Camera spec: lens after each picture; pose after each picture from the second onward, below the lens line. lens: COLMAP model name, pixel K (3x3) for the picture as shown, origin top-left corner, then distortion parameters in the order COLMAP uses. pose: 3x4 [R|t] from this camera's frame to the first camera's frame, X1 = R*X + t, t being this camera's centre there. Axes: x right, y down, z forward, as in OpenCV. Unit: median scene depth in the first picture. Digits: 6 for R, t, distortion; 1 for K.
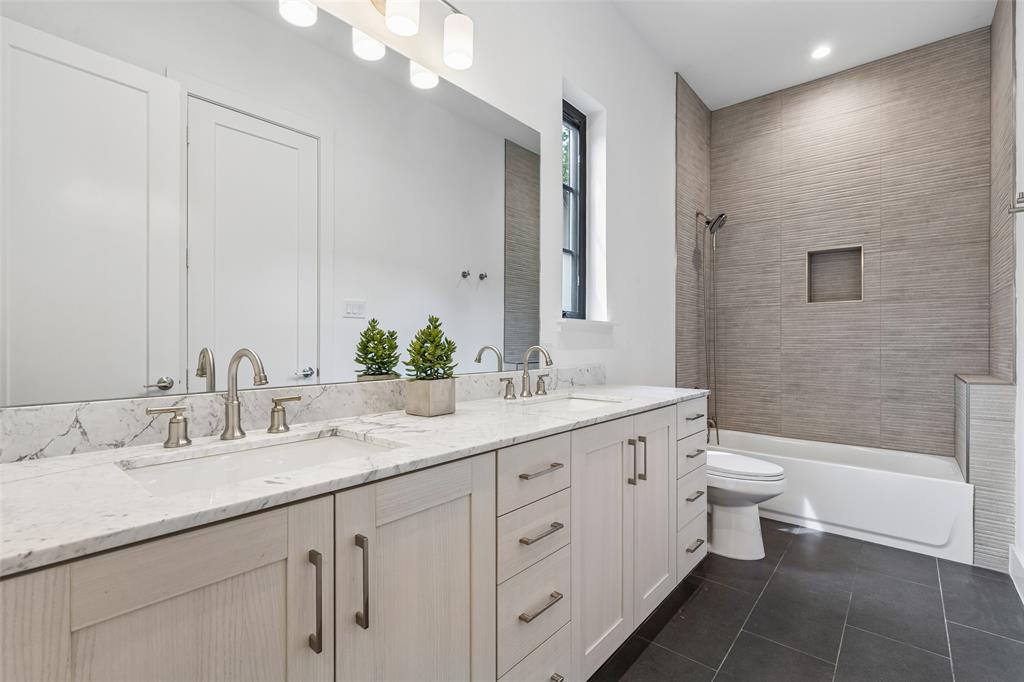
lens RADIAL K [[459.1, 0, 509.3], [0, 459.1, 338.0], [0, 0, 1]] dist [0.004577, -0.000122]
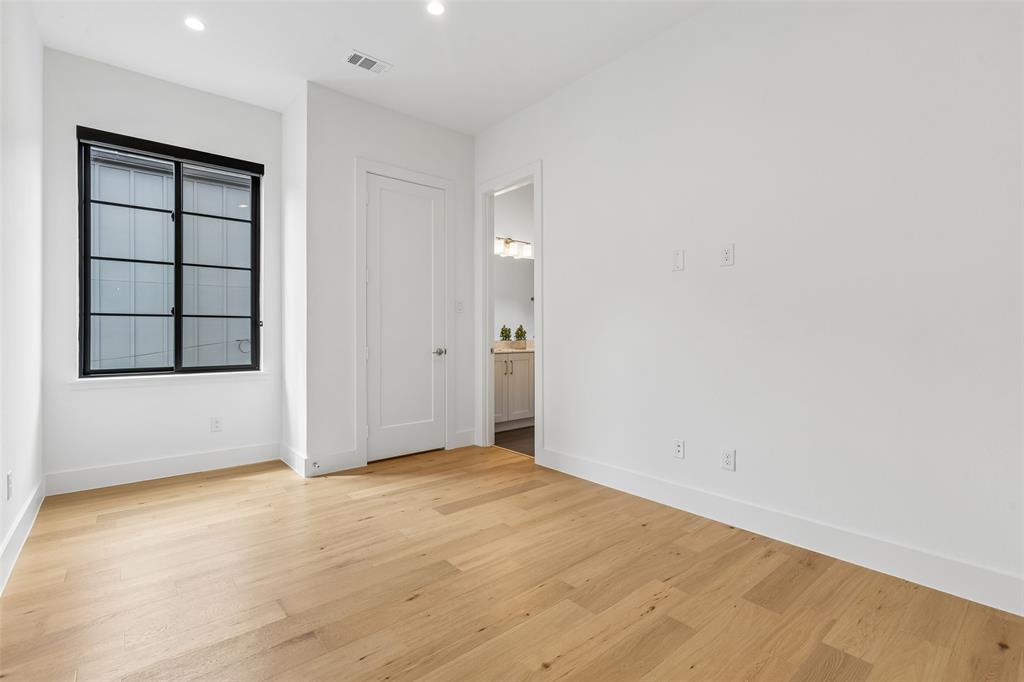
lens RADIAL K [[459.1, 0, 509.3], [0, 459.1, 338.0], [0, 0, 1]] dist [0.004577, -0.000122]
pose [[0.986645, 0.000011, -0.162884, 0.385406], [0.002625, 0.999869, 0.015967, 0.004634], [0.162863, -0.016181, 0.986516, -2.958755]]
